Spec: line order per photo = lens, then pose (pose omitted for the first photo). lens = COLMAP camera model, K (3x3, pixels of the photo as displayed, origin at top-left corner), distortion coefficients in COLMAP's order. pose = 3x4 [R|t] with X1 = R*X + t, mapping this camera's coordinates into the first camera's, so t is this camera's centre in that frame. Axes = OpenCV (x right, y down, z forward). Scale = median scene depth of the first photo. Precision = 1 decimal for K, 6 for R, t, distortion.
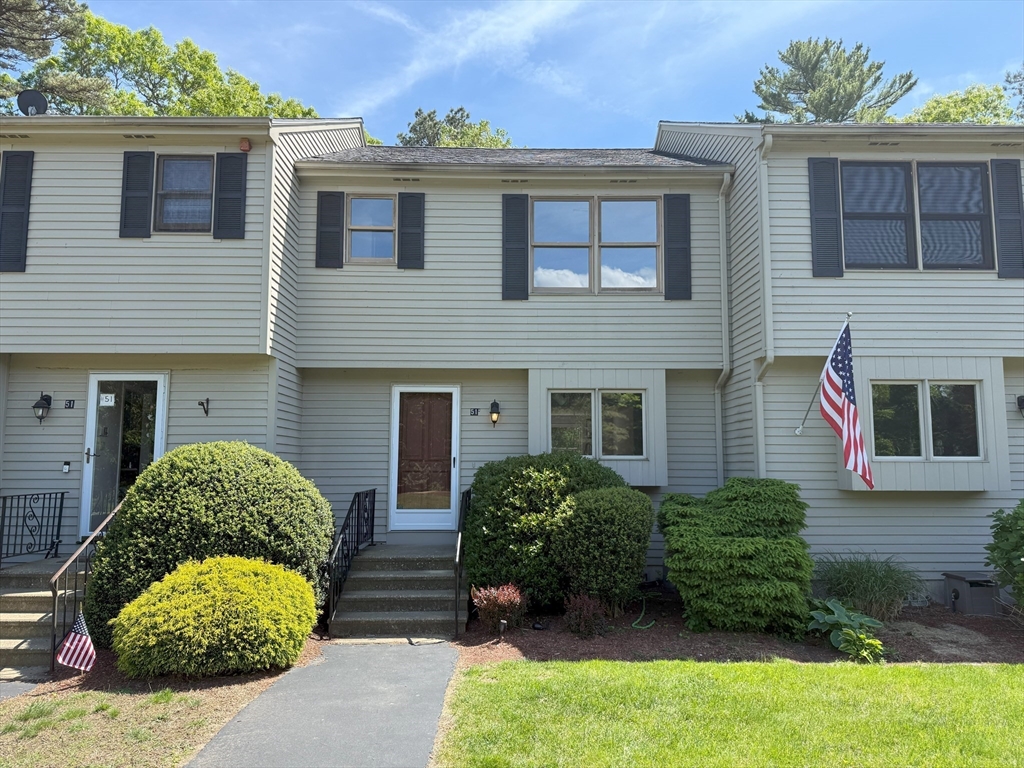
lens RADIAL K [[620.2, 0, 512.0], [0, 620.2, 384.0], [0, 0, 1]] dist [-0.002937, 0.000292]
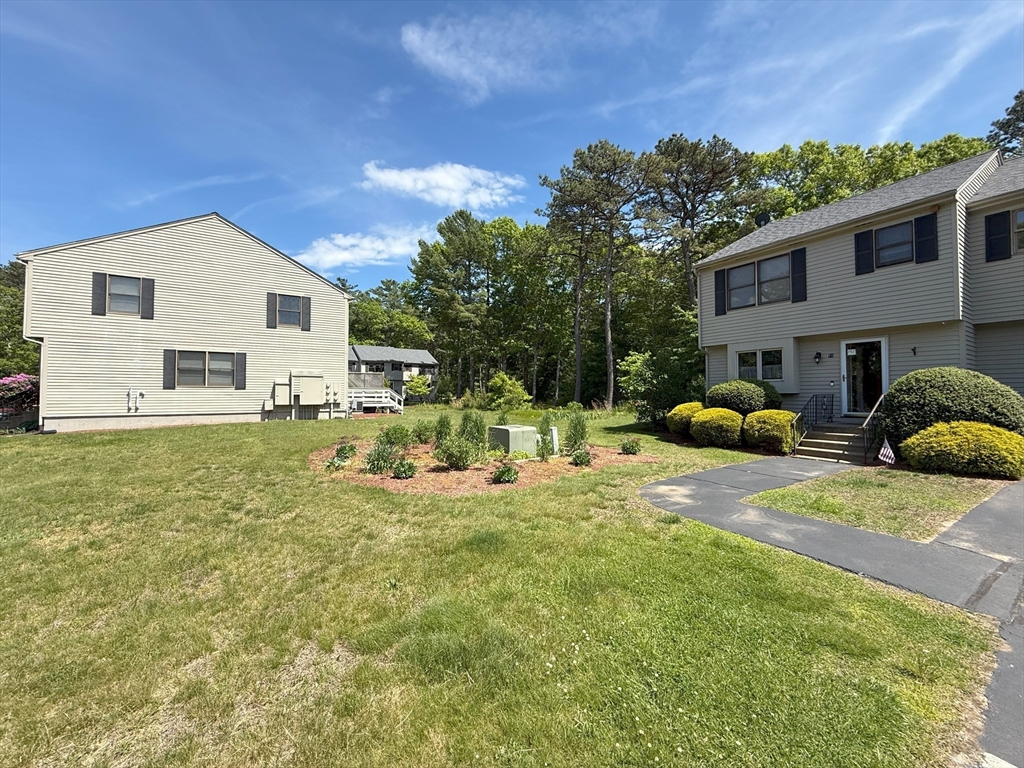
lens RADIAL K [[405.6, 0, 509.7], [0, 405.6, 382.5], [0, 0, 1]] dist [-0.001020, 0.000482]
pose [[0.546167, -0.026755, -0.837249, -0.125853], [0.102487, 0.994115, 0.035089, -0.041624], [0.831383, -0.104972, 0.545695, -0.785332]]
